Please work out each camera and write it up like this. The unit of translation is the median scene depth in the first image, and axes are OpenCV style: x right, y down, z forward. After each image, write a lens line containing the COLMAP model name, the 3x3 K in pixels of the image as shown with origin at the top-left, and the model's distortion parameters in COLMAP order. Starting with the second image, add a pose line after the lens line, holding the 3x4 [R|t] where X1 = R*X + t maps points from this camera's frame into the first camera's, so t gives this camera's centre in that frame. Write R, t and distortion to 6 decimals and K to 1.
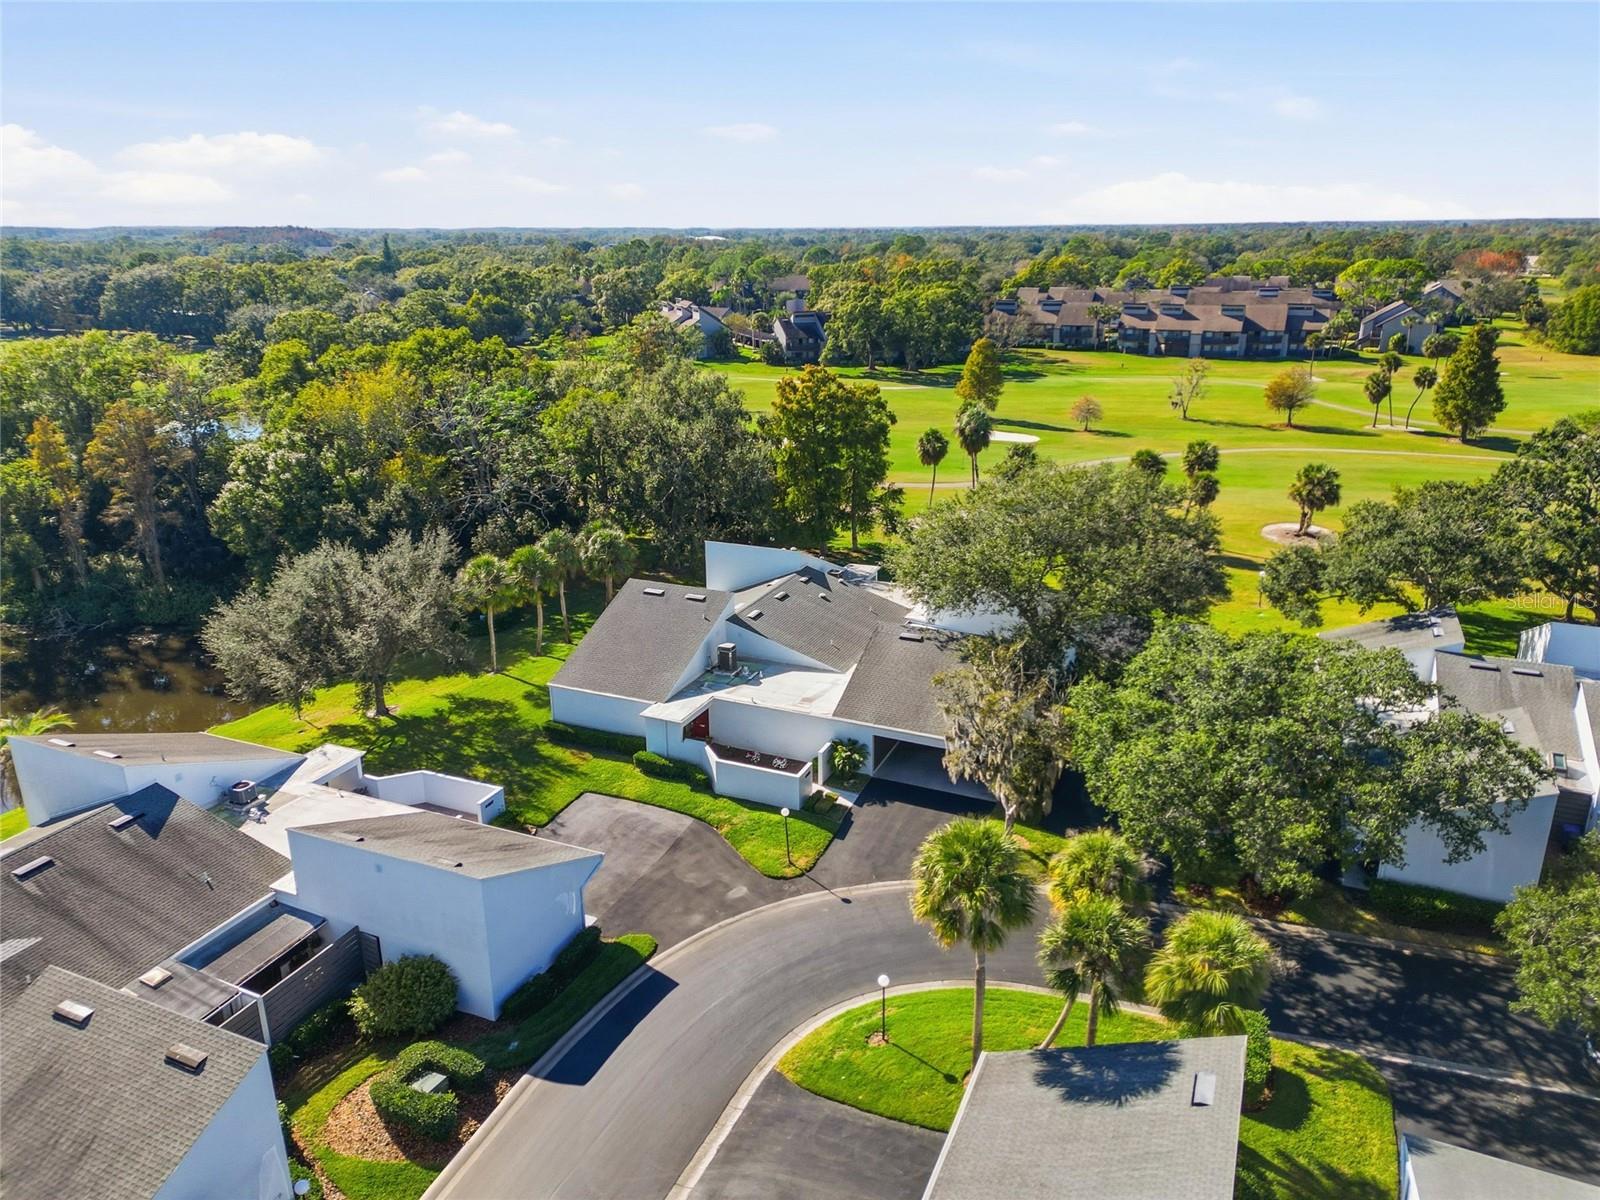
lens RADIAL K [[1111.8, 0, 800.0], [0, 1111.8, 600.0], [0, 0, 1]] dist [0.077369, -0.079667]
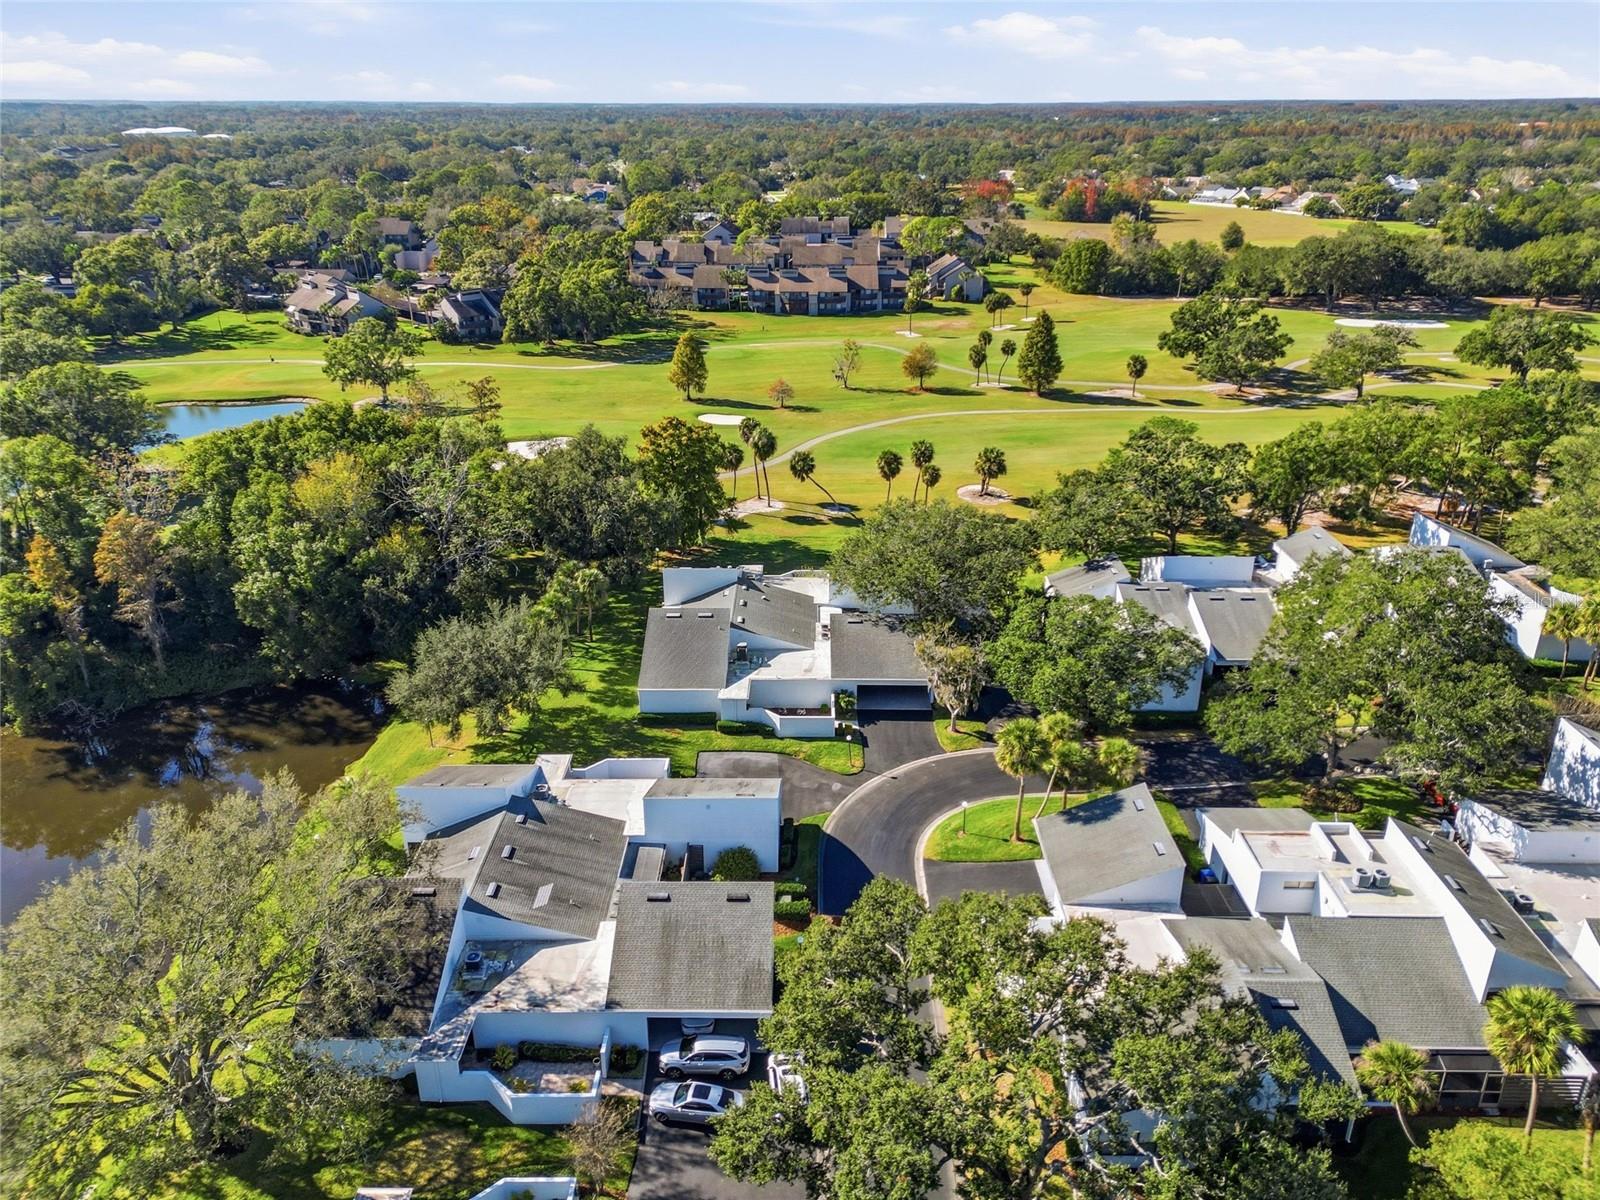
lens RADIAL K [[1150.8, 0, 800.0], [0, 1150.8, 600.0], [0, 0, 1]] dist [0.087110, -0.100087]
pose [[0.917169, -0.152577, 0.368132, -0.345651], [0.121267, 0.986848, 0.106885, -0.109730], [-0.379599, -0.053390, 0.923609, -0.306918]]
